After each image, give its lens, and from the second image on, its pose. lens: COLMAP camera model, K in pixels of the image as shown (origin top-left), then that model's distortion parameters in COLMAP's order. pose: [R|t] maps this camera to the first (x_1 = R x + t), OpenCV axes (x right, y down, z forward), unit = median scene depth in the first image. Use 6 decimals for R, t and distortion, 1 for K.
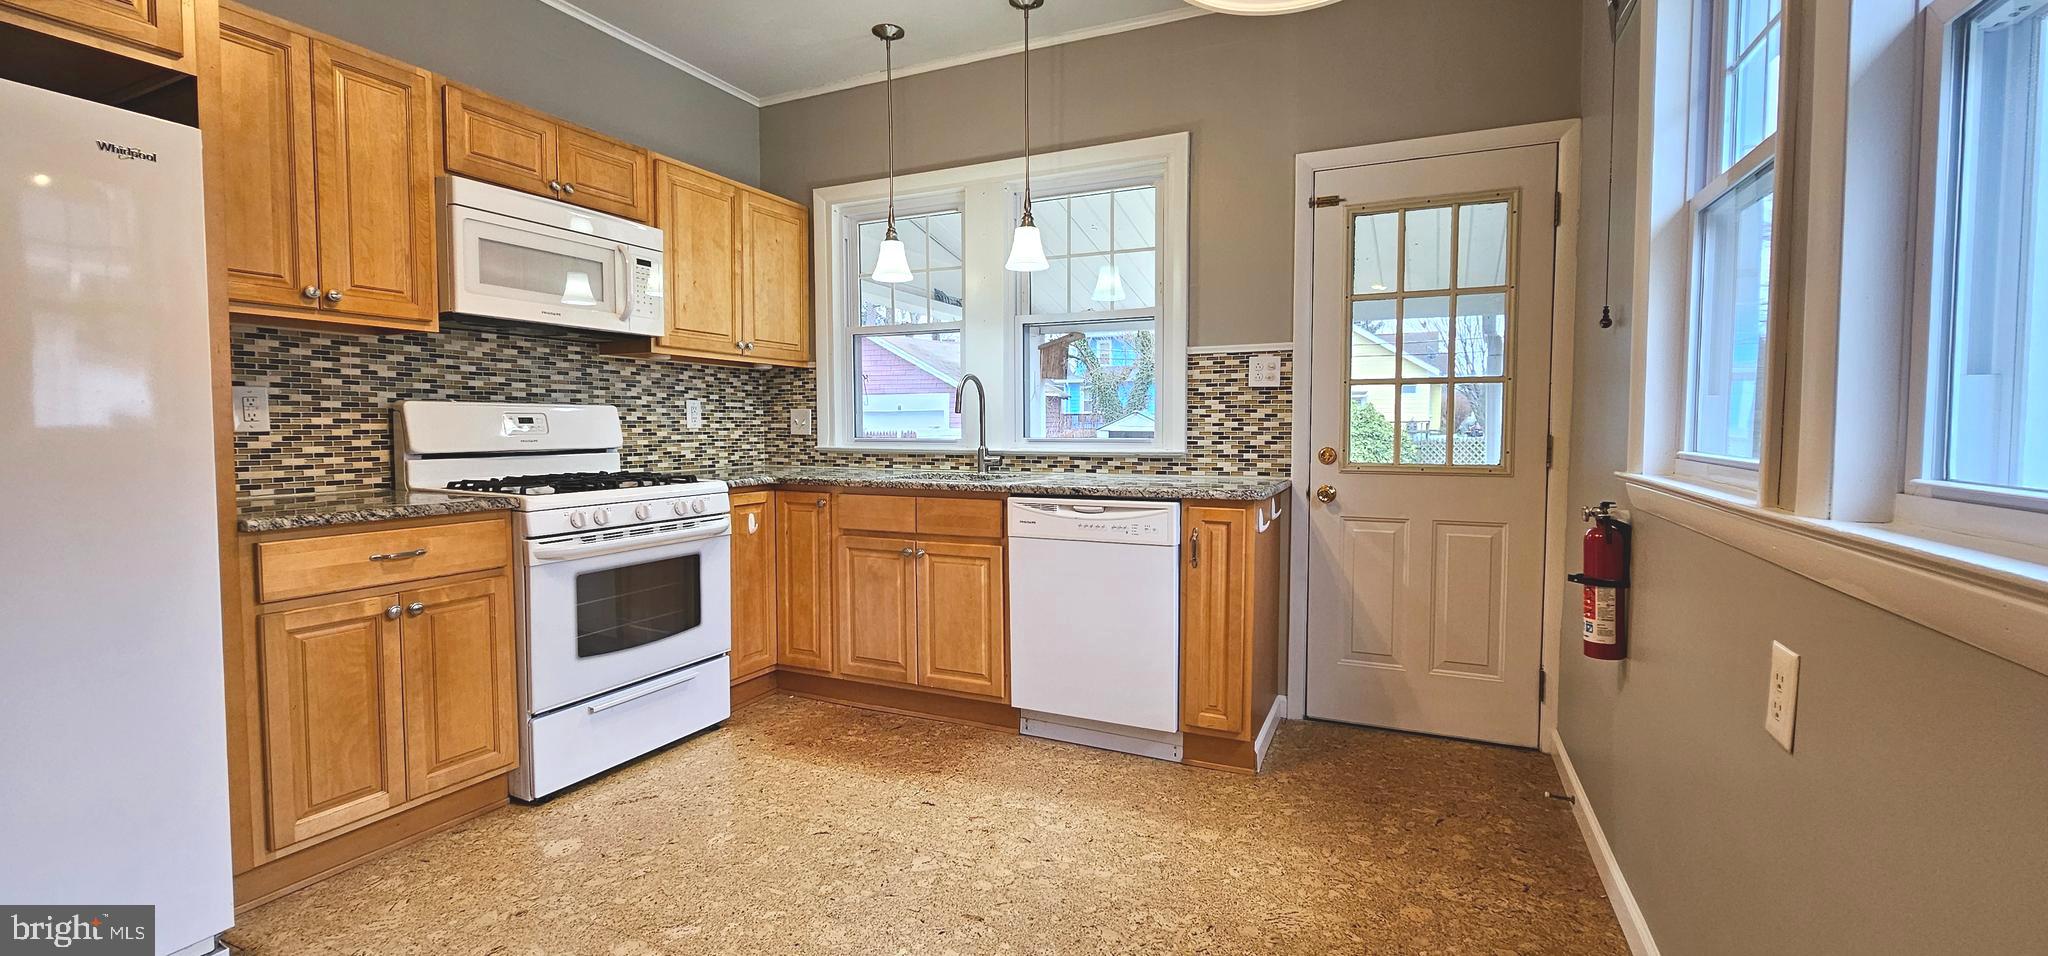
lens RADIAL K [[834.7, 0, 1038.6], [0, 834.7, 471.4], [0, 0, 1]] dist [-0.001954, -0.000411]
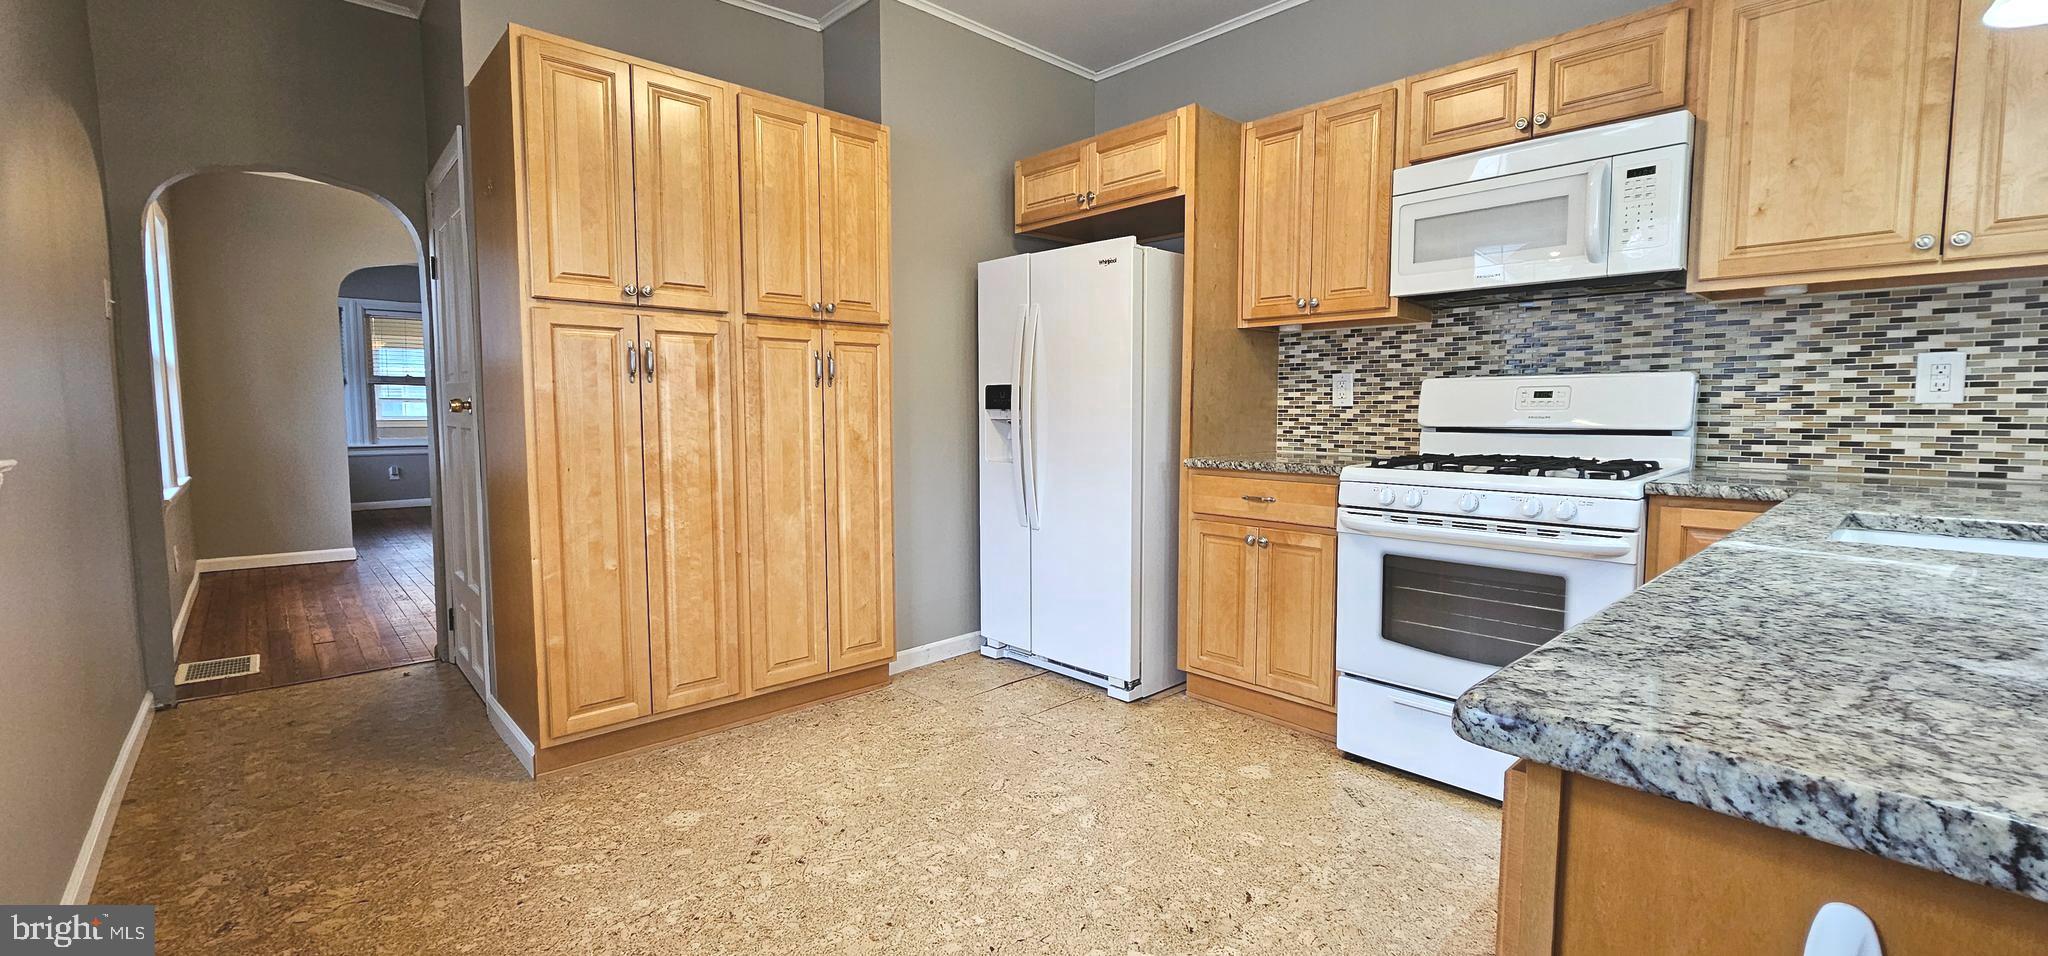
lens RADIAL K [[834.7, 0, 1038.6], [0, 834.7, 471.4], [0, 0, 1]] dist [-0.001954, -0.000411]
pose [[-0.383915, 0.068804, -0.920802, 0.450687], [-0.051143, 0.994105, 0.095604, -0.039458], [0.921951, 0.083796, -0.378133, 0.905618]]
